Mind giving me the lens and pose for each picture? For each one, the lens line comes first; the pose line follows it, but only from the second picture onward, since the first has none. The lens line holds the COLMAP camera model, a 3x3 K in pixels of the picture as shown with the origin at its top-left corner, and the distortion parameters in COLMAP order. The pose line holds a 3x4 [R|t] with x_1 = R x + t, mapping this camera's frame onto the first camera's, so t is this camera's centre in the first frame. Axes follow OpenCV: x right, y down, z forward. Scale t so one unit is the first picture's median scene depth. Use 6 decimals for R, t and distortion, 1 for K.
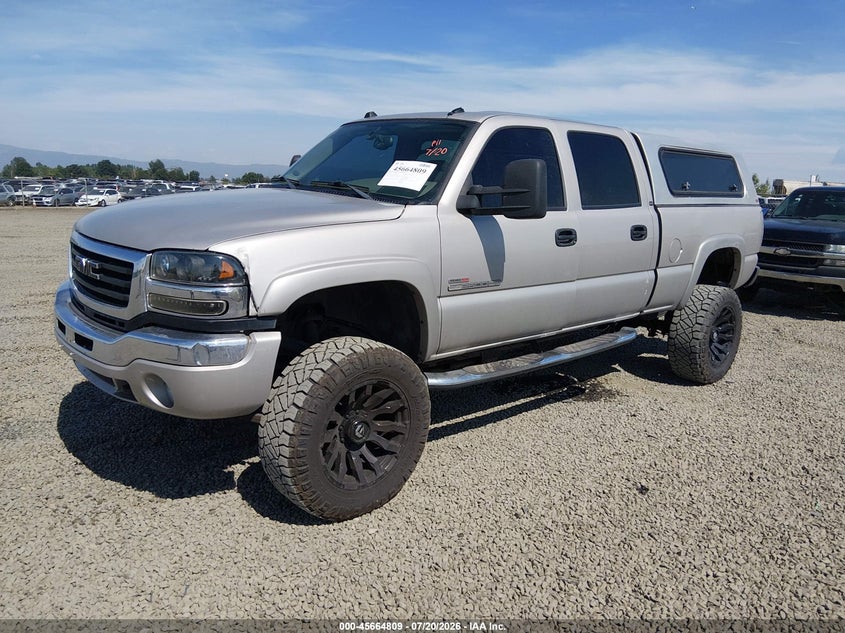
lens RADIAL K [[651.4, 0, 435.0], [0, 651.4, 324.5], [0, 0, 1]] dist [0.106007, -0.167318]
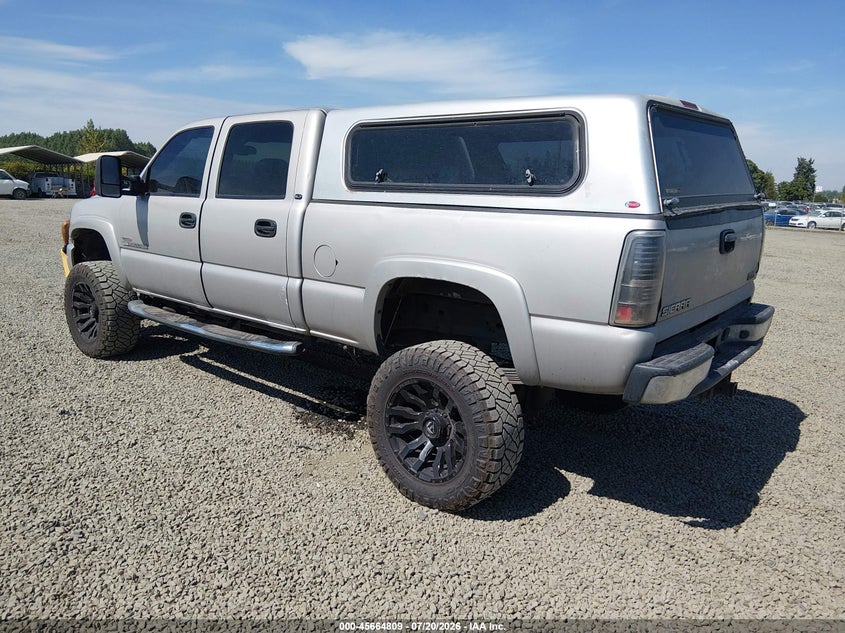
lens RADIAL K [[641.9, 0, 422.6], [0, 641.9, 320.9], [0, 0, 1]] dist [0.082613, -0.133677]
pose [[0.130145, 0.174183, -0.976075, 1.517558], [-0.229722, 0.962957, 0.141212, -0.239406], [0.964515, 0.205847, 0.165338, 1.368483]]
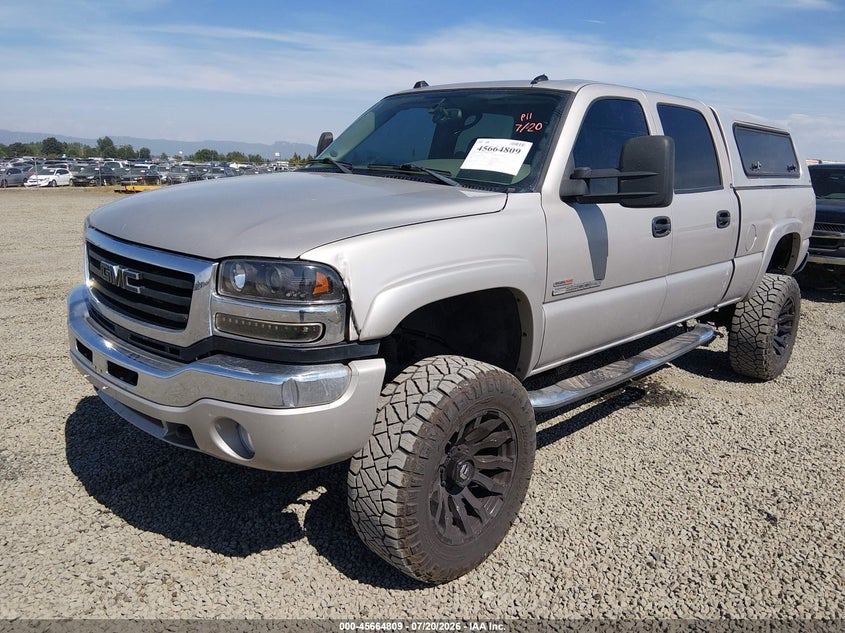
lens RADIAL K [[641.9, 0, 422.6], [0, 641.9, 320.9], [0, 0, 1]] dist [0.082613, -0.133677]
pose [[0.997967, -0.018653, 0.060948, -0.188691], [0.016644, 0.999306, 0.033315, -0.047445], [-0.061527, -0.032233, 0.997585, 0.180356]]
